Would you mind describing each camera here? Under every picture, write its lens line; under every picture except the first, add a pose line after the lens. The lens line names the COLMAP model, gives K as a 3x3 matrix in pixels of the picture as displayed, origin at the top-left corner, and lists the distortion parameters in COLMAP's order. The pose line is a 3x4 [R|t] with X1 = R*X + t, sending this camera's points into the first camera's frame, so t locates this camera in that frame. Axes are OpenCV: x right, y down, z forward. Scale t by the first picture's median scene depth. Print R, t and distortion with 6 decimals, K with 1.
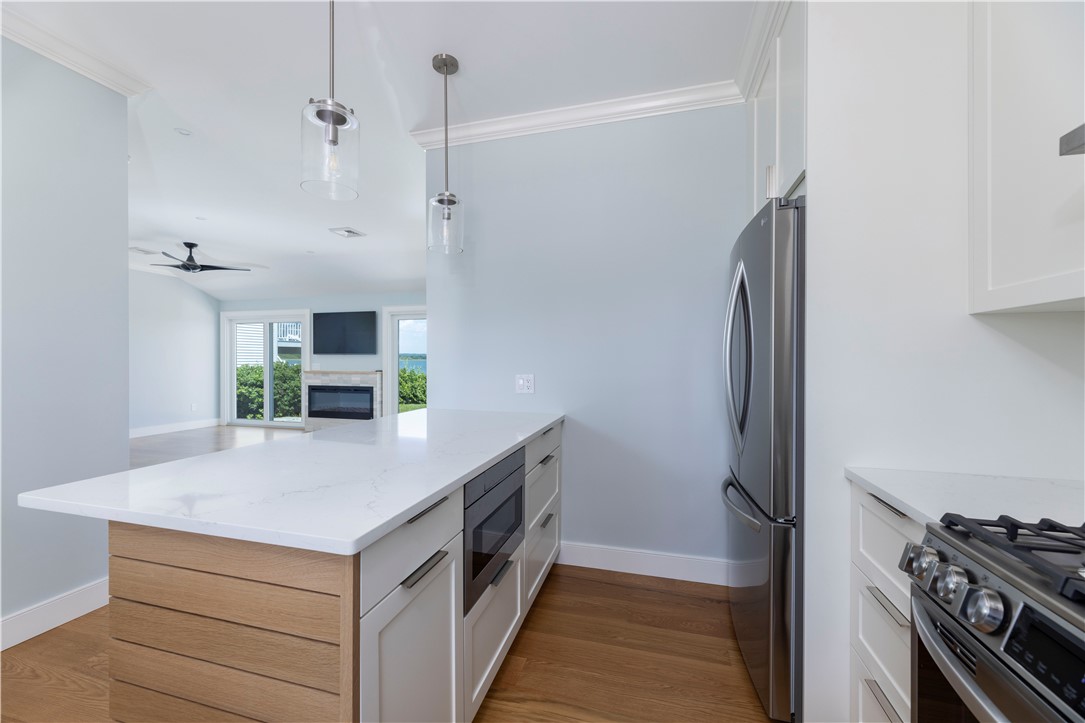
lens RADIAL K [[432.1, 0, 539.9], [0, 432.1, 361.7], [0, 0, 1]] dist [-0.001641, 0.000541]
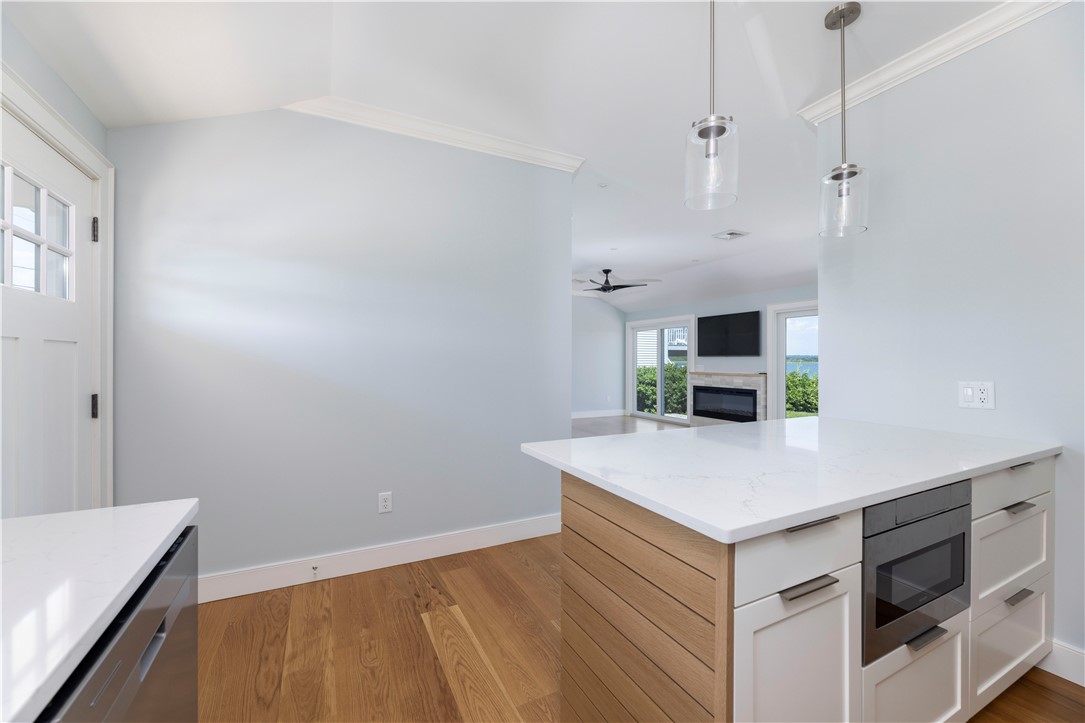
lens RADIAL K [[437.4, 0, 540.4], [0, 437.4, 359.3], [0, 0, 1]] dist [0.003663, 0.000201]
pose [[0.674802, -0.002595, -0.737994, 0.014834], [-0.005813, 0.999944, -0.008830, 0.003238], [0.737976, 0.010248, 0.674749, -0.018367]]
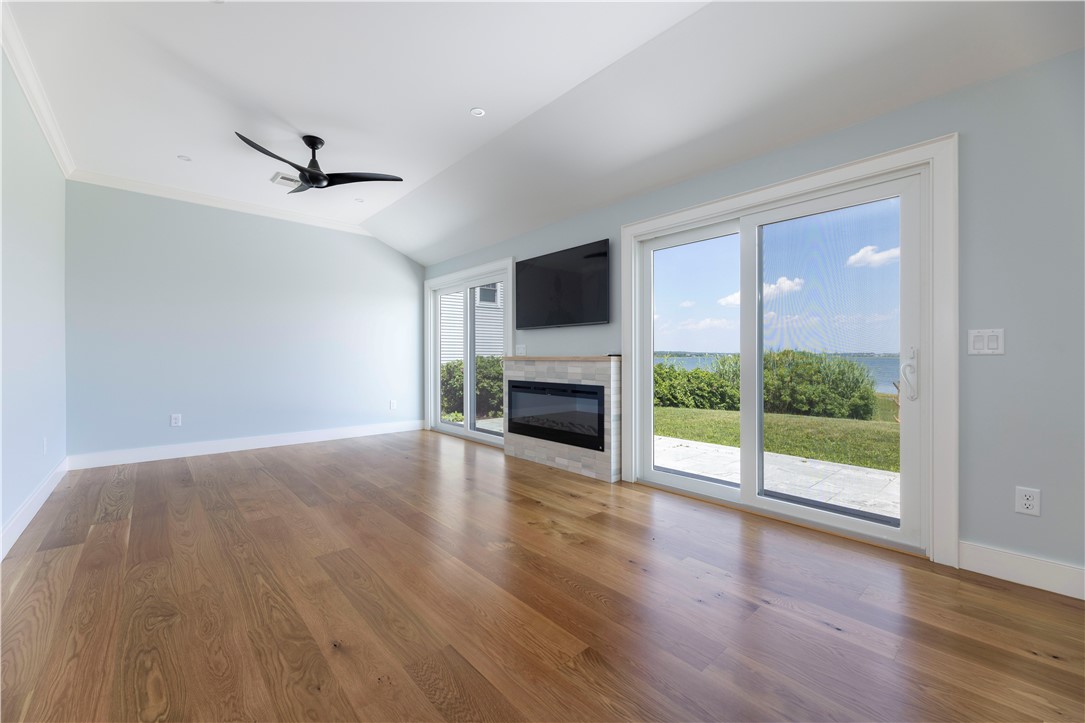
lens RADIAL K [[432.1, 0, 539.9], [0, 432.1, 361.7], [0, 0, 1]] dist [-0.001641, 0.000541]
pose [[0.838590, 0.003982, -0.544748, -0.354453], [-0.001619, 0.999987, 0.004817, 0.054889], [0.544760, -0.003158, 0.838586, 1.099830]]
